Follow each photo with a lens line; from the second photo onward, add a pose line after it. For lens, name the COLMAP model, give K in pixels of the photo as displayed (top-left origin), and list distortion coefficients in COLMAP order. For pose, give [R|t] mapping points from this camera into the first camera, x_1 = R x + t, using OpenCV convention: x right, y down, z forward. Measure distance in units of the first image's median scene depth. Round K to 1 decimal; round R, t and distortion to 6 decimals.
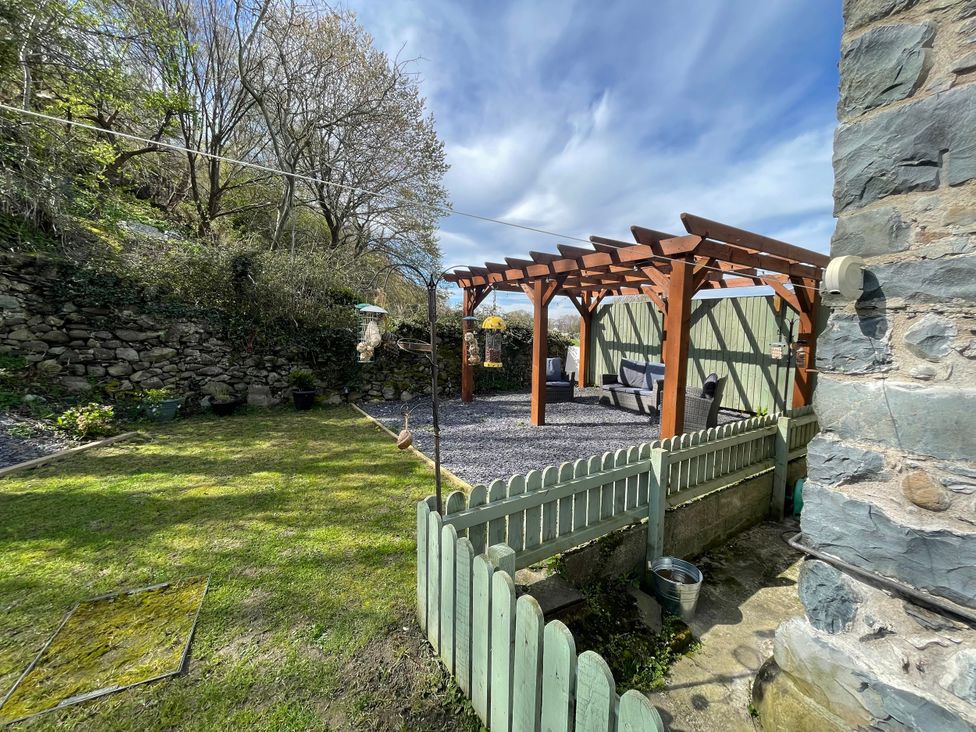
lens RADIAL K [[390.4, 0, 487.0], [0, 390.4, 362.9], [0, 0, 1]] dist [-0.004402, -0.000480]
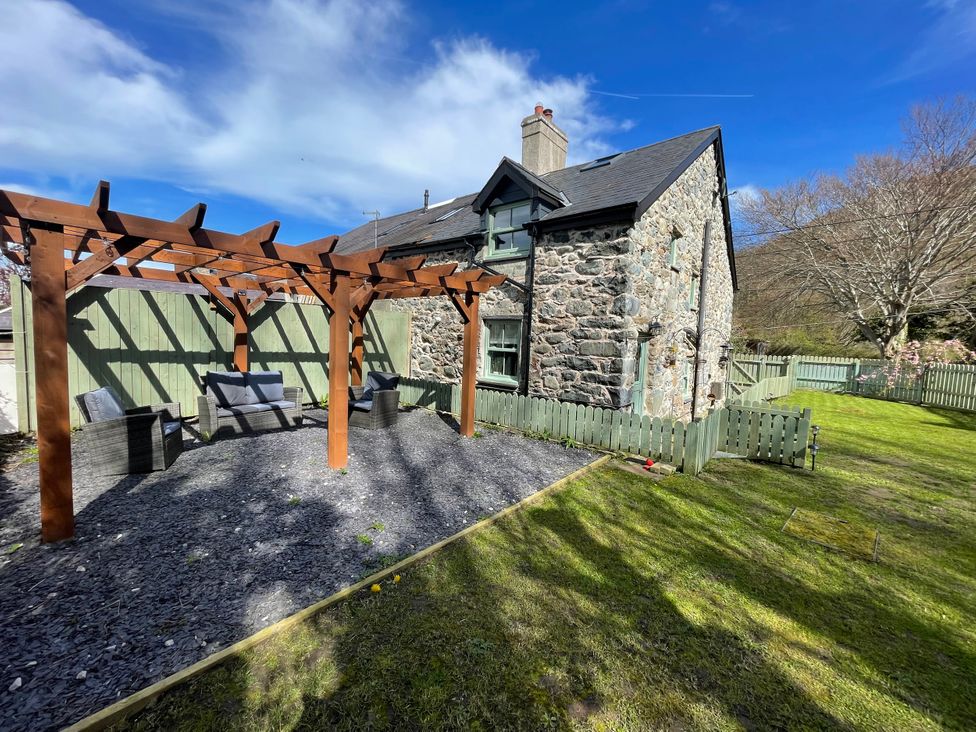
lens RADIAL K [[390.4, 0, 487.0], [0, 390.4, 362.9], [0, 0, 1]] dist [-0.004402, -0.000480]
pose [[-0.282720, -0.093703, 0.954615, -0.589315], [0.045193, 0.992811, 0.110837, -0.101264], [-0.958137, 0.074478, -0.276453, 0.824745]]
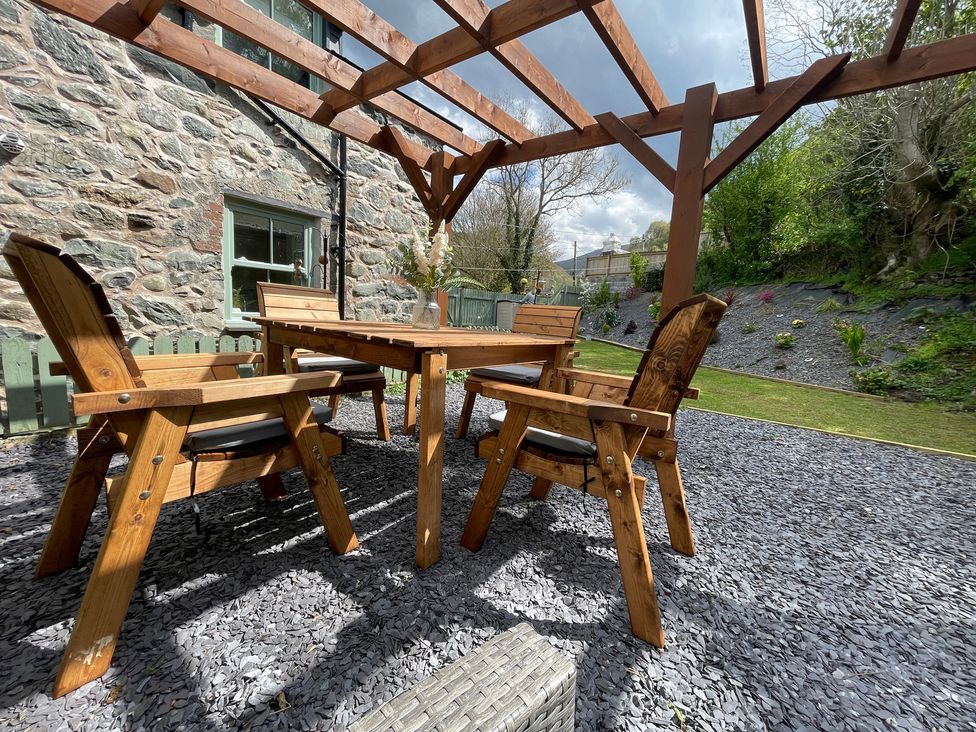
lens RADIAL K [[390.4, 0, 487.0], [0, 390.4, 362.9], [0, 0, 1]] dist [-0.004402, -0.000480]
pose [[-0.939136, -0.028104, -0.342395, 0.410297], [-0.105472, 0.972103, 0.209504, -0.023625], [0.326955, 0.232866, -0.915901, 1.182569]]
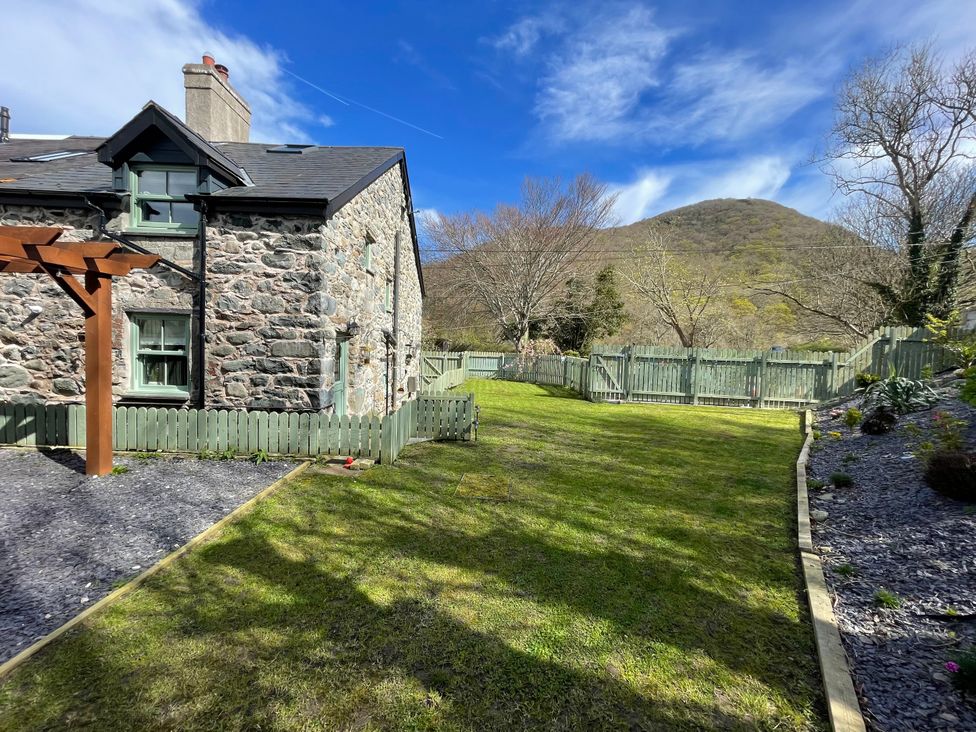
lens RADIAL K [[390.4, 0, 487.0], [0, 390.4, 362.9], [0, 0, 1]] dist [-0.004402, -0.000480]
pose [[-0.841180, -0.068660, 0.536379, -0.597841], [0.001589, 0.991588, 0.129421, -0.100300], [-0.540753, 0.109718, -0.833995, 0.800530]]
